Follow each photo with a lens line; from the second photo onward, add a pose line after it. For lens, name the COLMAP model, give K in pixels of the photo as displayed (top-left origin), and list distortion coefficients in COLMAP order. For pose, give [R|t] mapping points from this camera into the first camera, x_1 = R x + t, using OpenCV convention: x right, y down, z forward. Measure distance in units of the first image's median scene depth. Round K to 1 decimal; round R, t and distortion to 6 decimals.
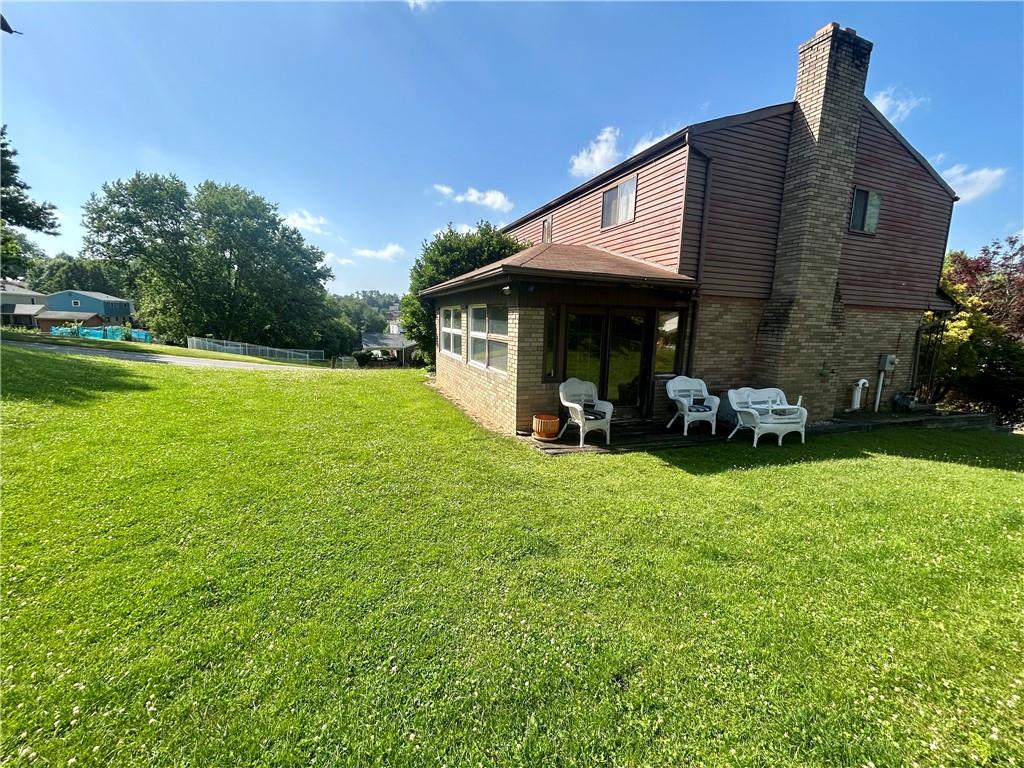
lens RADIAL K [[412.2, 0, 512.0], [0, 412.2, 384.0], [0, 0, 1]] dist [-0.000110, 0.000008]
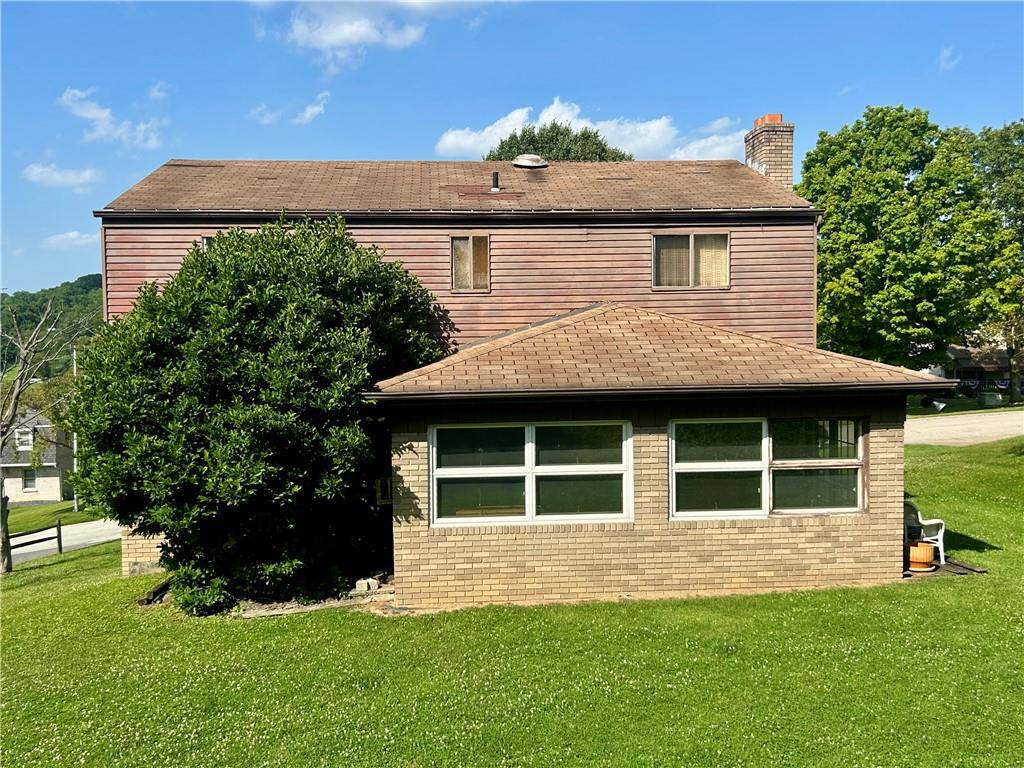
lens RADIAL K [[915.9, 0, 512.0], [0, 915.9, 384.0], [0, 0, 1]] dist [0.104368, 0.000260]
pose [[0.295531, -0.083316, 0.951693, -1.331075], [0.175620, 0.983951, 0.031605, -0.308393], [-0.939052, 0.157796, 0.305420, 0.786728]]
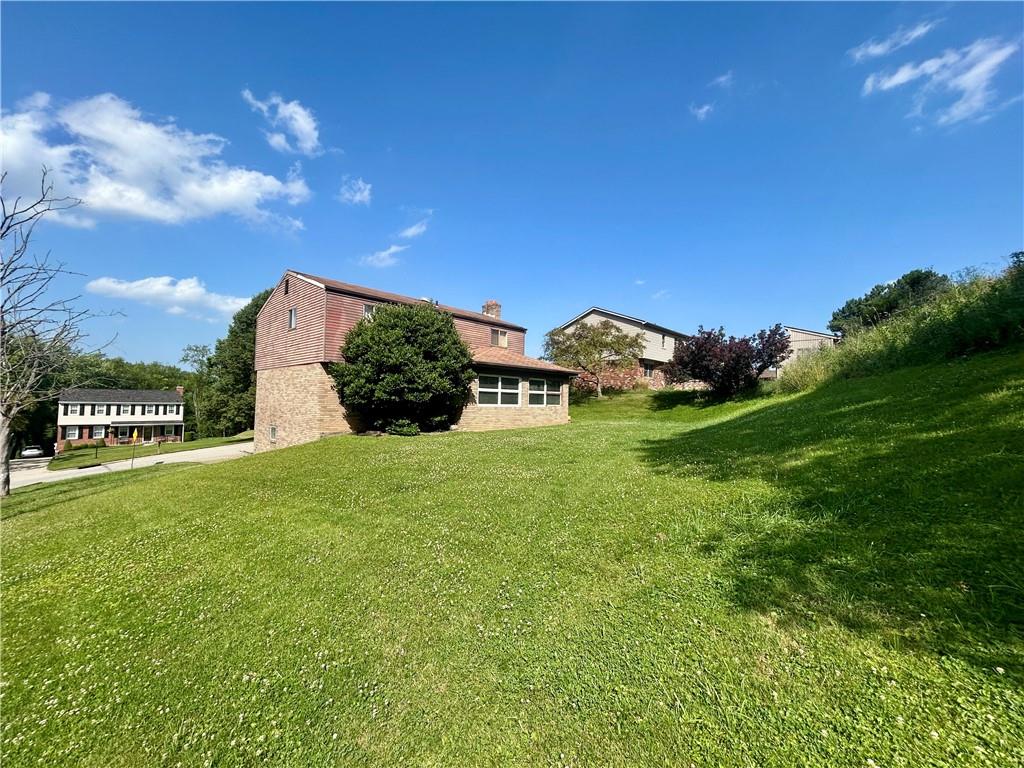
lens RADIAL K [[412.2, 0, 512.0], [0, 412.2, 384.0], [0, 0, 1]] dist [-0.000110, 0.000008]
pose [[-0.441968, 0.009366, 0.896982, -1.828053], [0.116118, 0.992130, 0.046855, -0.258480], [-0.889483, 0.124864, -0.439577, 1.912629]]
